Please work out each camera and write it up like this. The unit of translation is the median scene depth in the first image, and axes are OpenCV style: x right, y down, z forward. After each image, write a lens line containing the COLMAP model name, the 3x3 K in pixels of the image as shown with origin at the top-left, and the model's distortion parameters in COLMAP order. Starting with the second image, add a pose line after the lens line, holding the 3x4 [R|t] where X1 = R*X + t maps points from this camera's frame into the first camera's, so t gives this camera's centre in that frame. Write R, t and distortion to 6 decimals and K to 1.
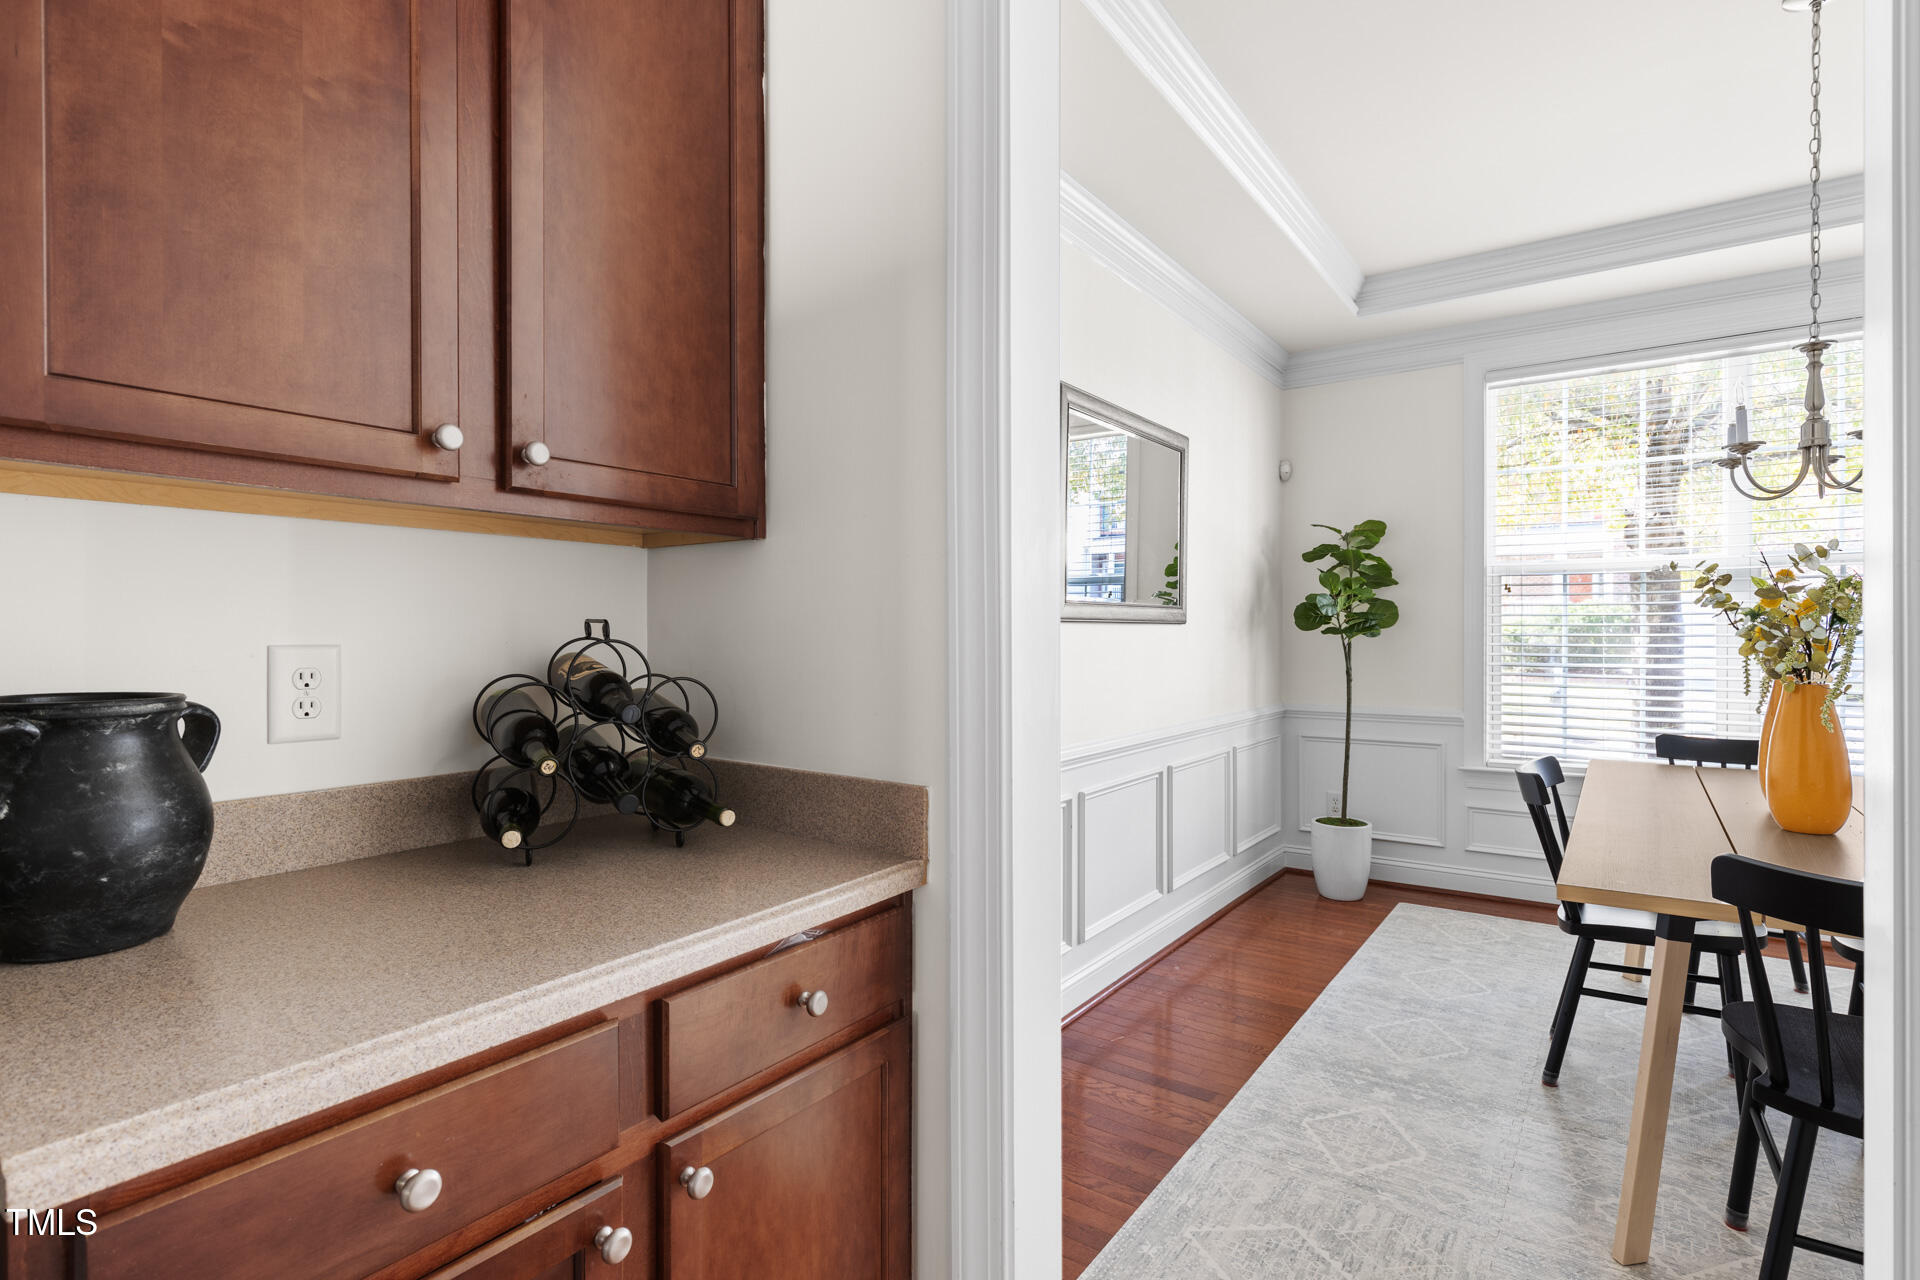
lens RADIAL K [[939.0, 0, 972.7], [0, 939.0, 631.7], [0, 0, 1]] dist [-0.003904, -0.001785]
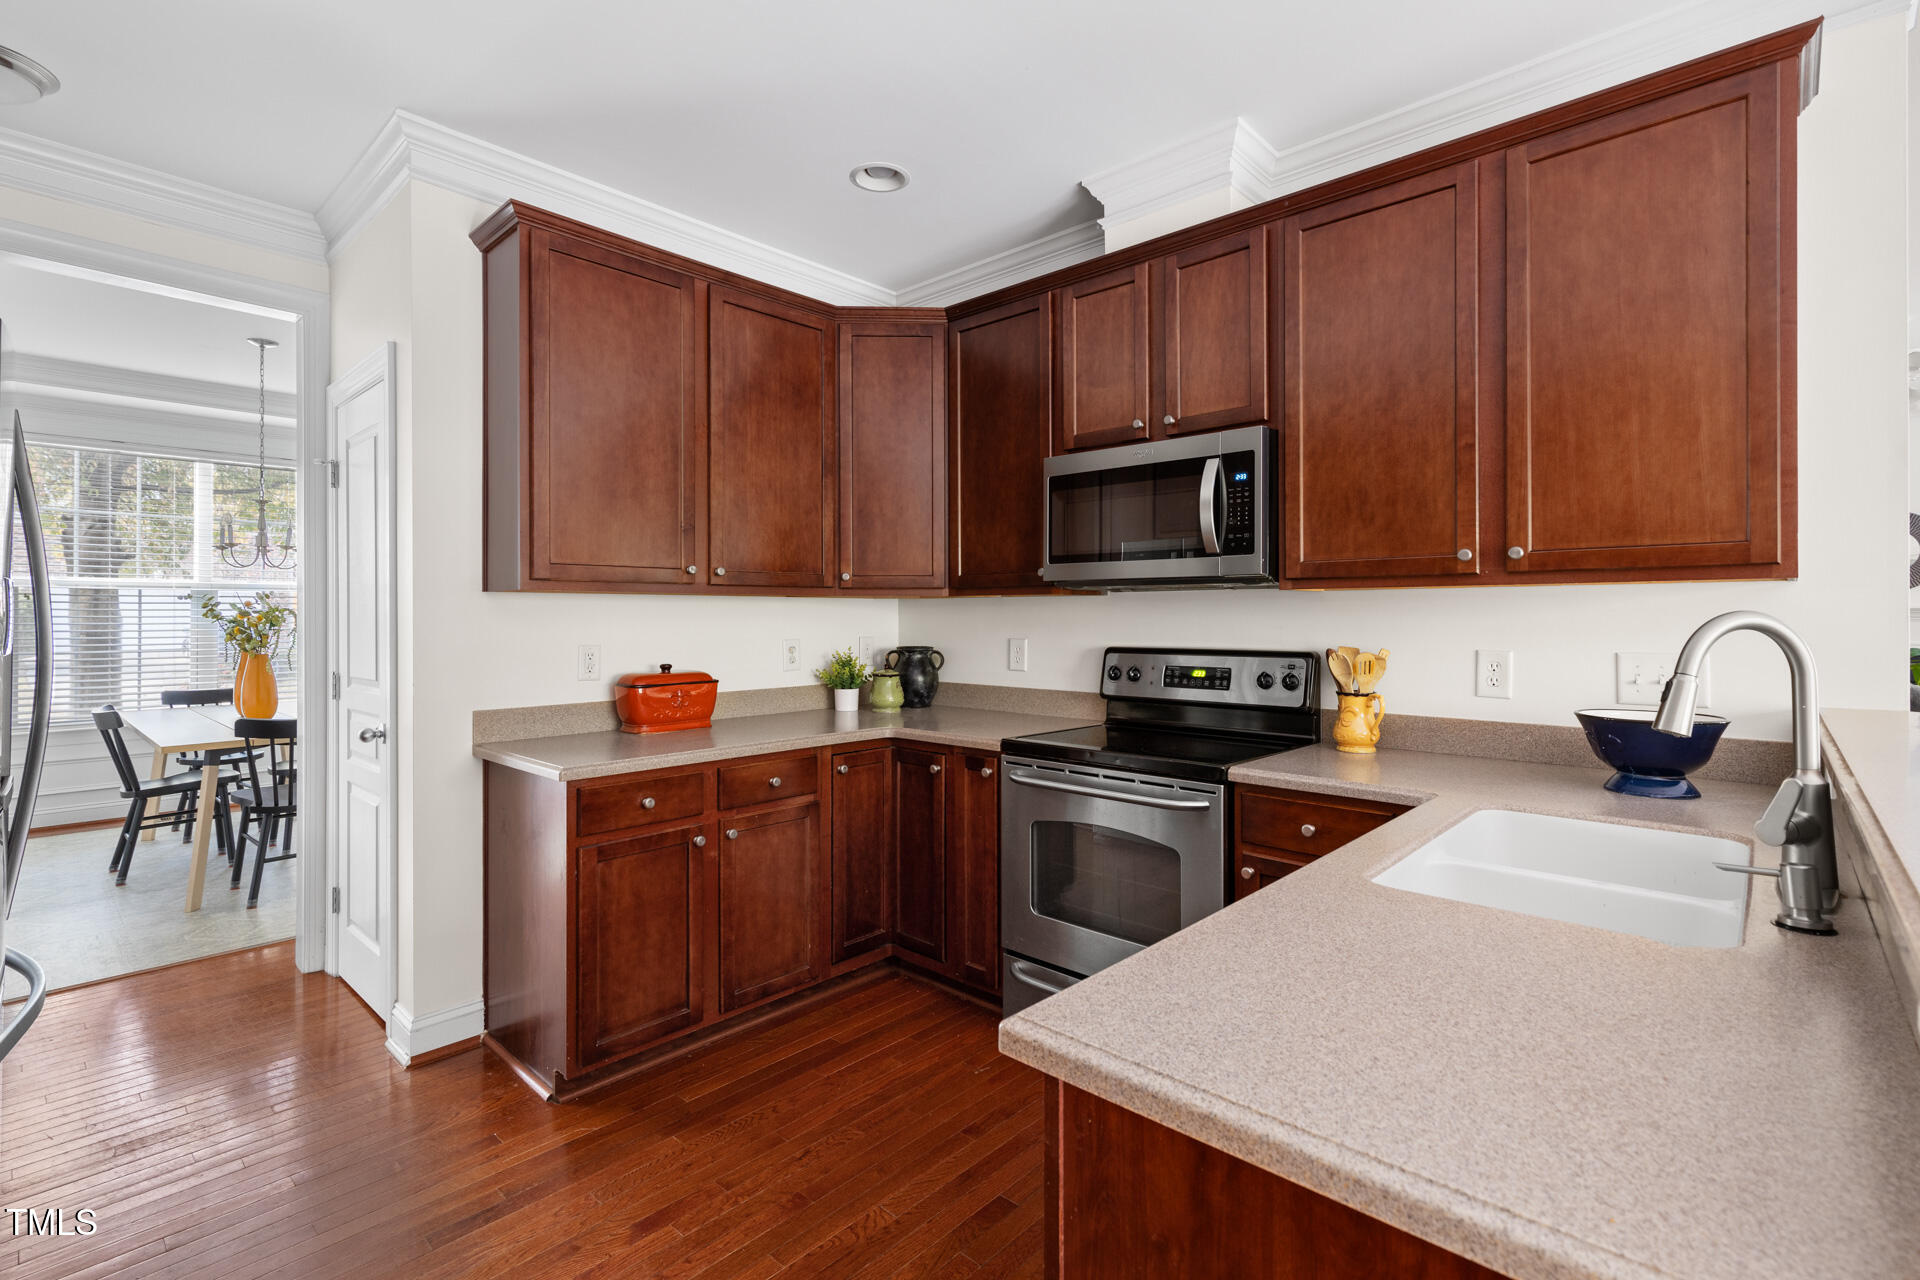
lens RADIAL K [[894.4, 0, 960.1], [0, 894.4, 619.0], [0, 0, 1]] dist [0.004145, 0.000513]
pose [[0.161499, -0.000654, 0.986873, -0.888898], [0.013181, 0.999912, -0.001495, -0.001952], [-0.986785, 0.013249, 0.161493, -0.930088]]
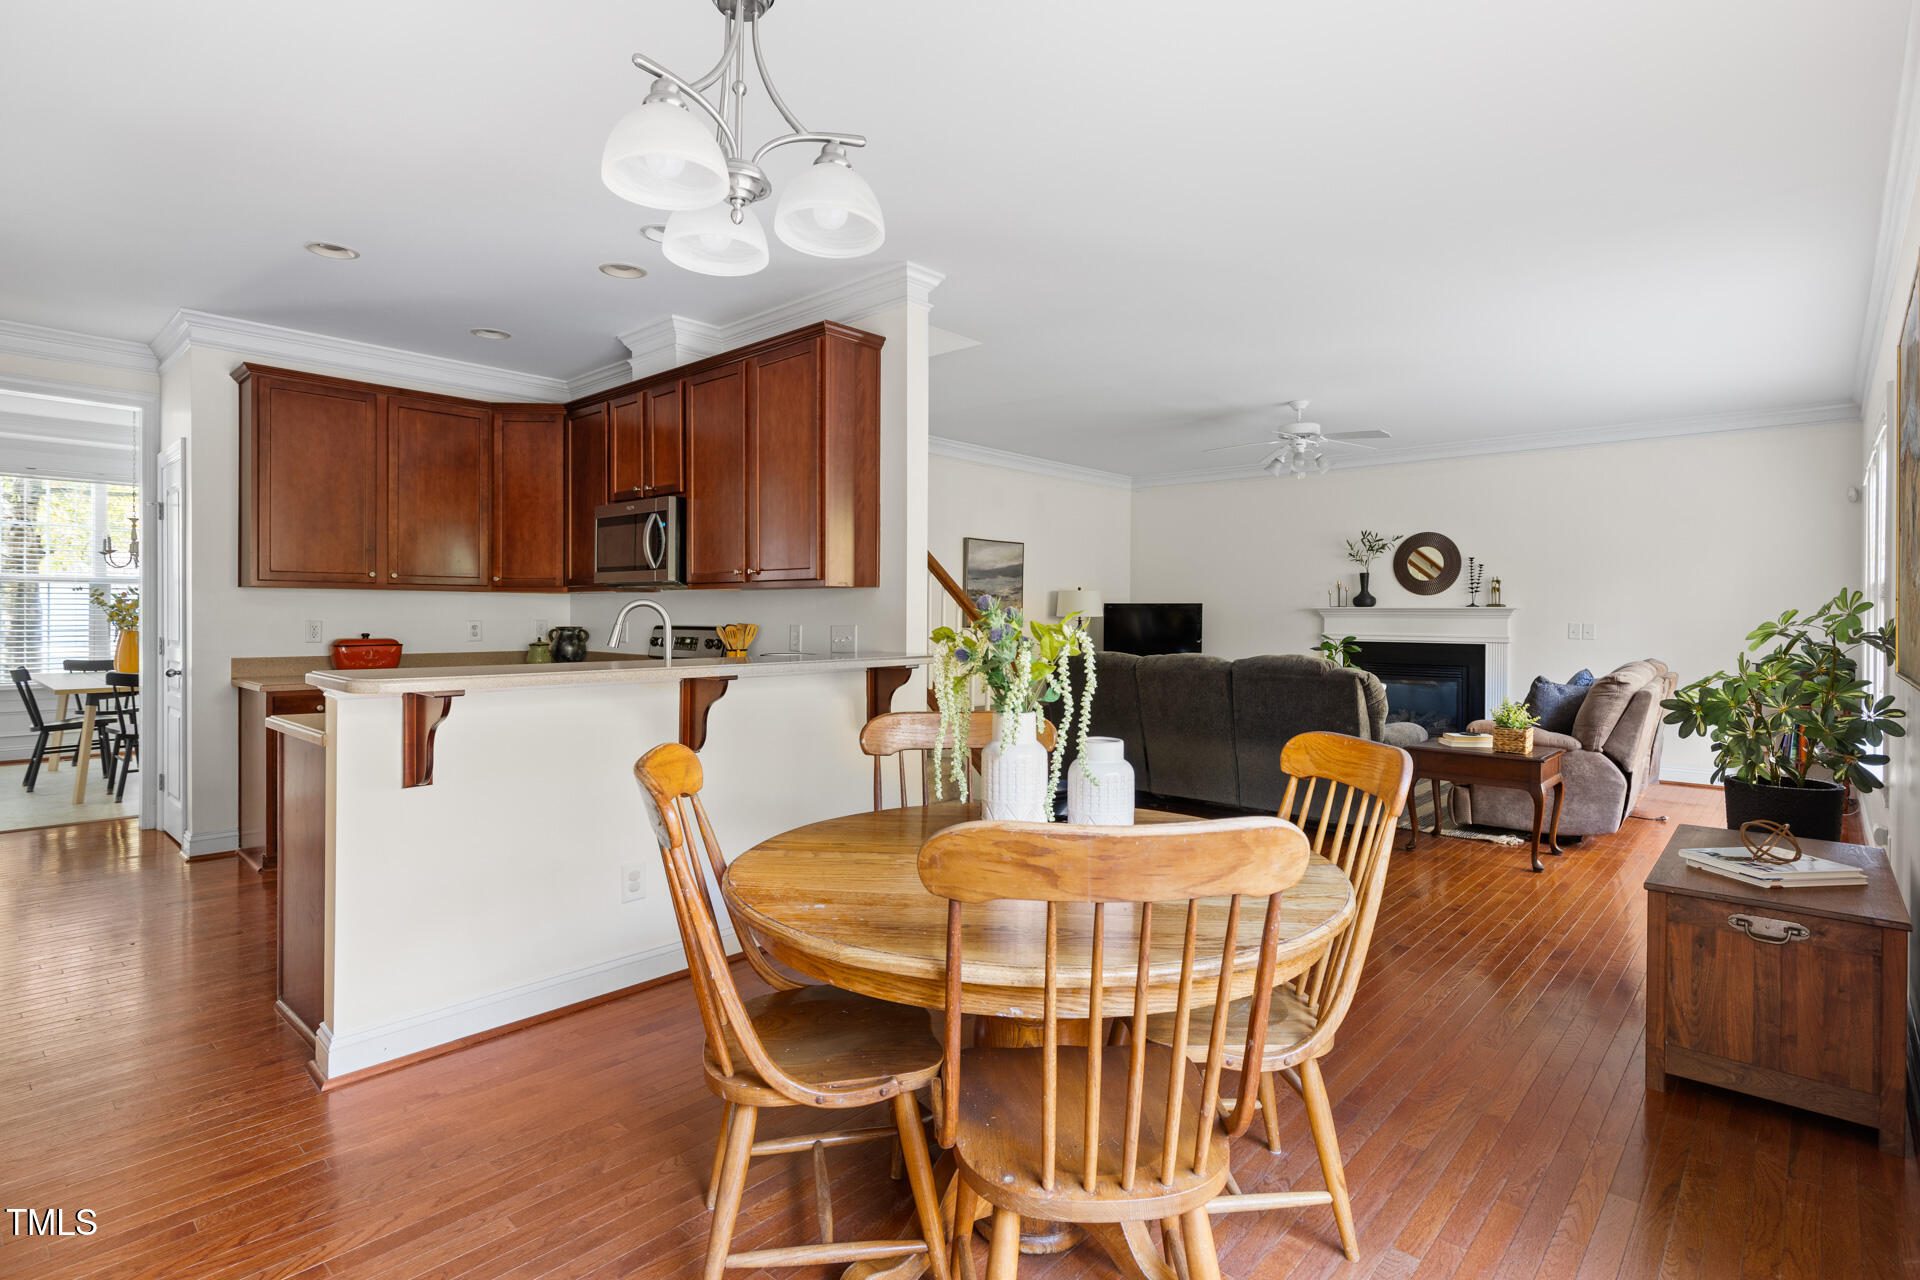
lens RADIAL K [[939.0, 0, 940.4], [0, 939.0, 626.7], [0, 0, 1]] dist [-0.003904, -0.001785]
pose [[0.151696, -0.009425, 0.988382, -1.623174], [0.005815, 0.999946, 0.008642, 0.029988], [-0.988410, 0.004437, 0.151742, -1.950597]]
